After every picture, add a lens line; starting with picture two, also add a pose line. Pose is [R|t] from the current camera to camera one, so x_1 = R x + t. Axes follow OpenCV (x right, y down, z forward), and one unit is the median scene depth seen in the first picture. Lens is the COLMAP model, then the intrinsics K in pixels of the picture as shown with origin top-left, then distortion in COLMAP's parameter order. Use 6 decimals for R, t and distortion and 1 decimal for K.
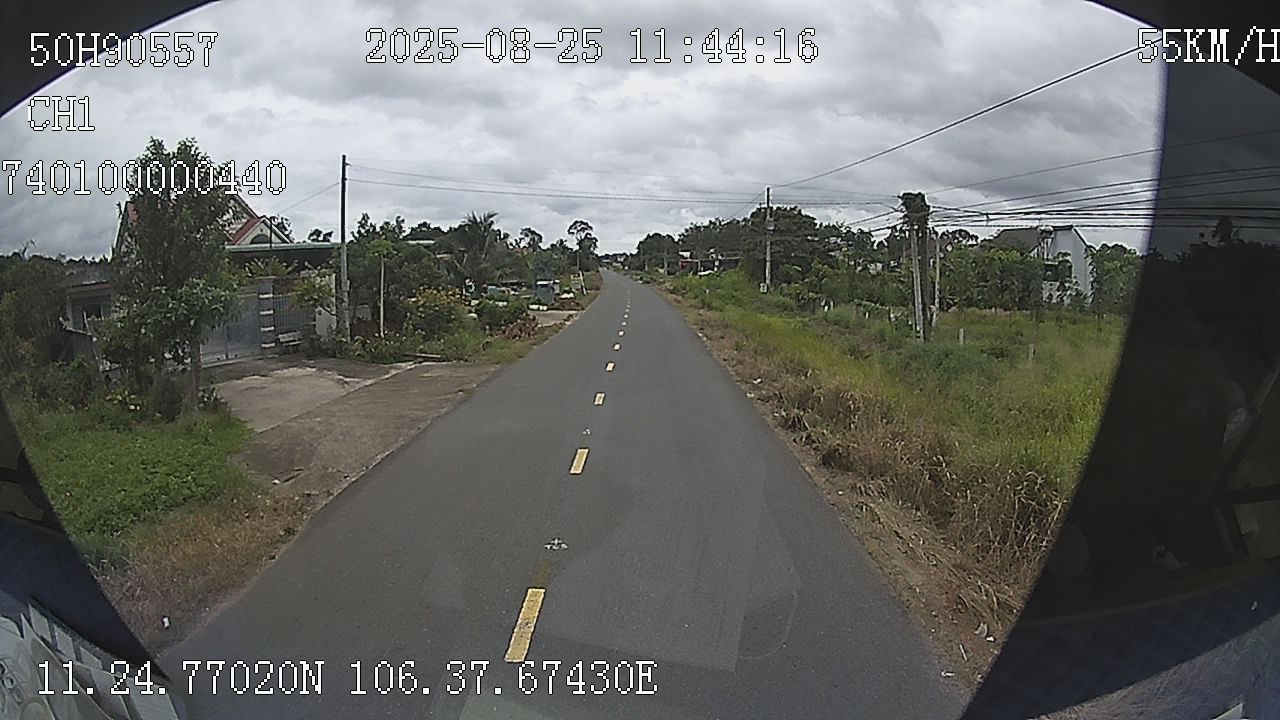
lens RADIAL K [[513.6, 0, 640.0], [0, 513.6, 360.0], [0, 0, 1]] dist [0.006563, -0.000097]
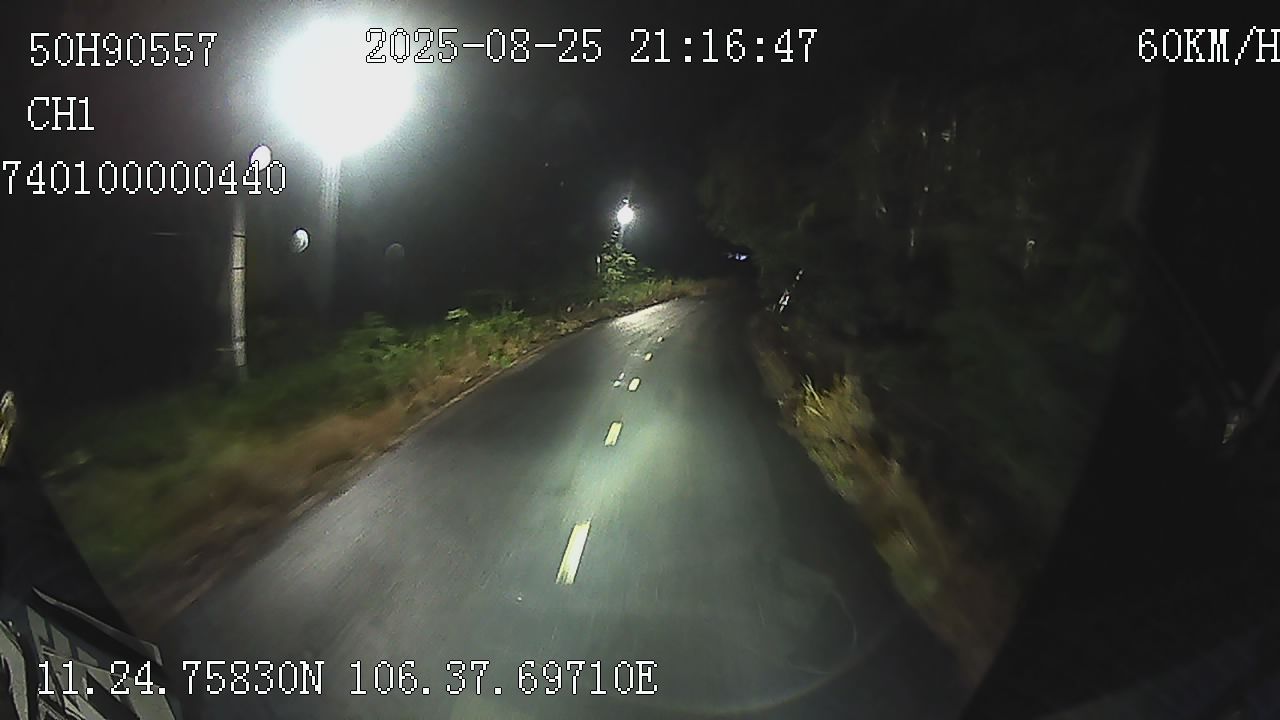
lens RADIAL K [[513.6, 0, 640.0], [0, 513.6, 360.0], [0, 0, 1]] dist [0.006563, -0.000097]
pose [[1.000000, 0.000132, -0.000875, 0.161122], [-0.000132, 1.000000, 0.000509, -0.000318], [0.000875, -0.000509, 0.999999, -0.000630]]
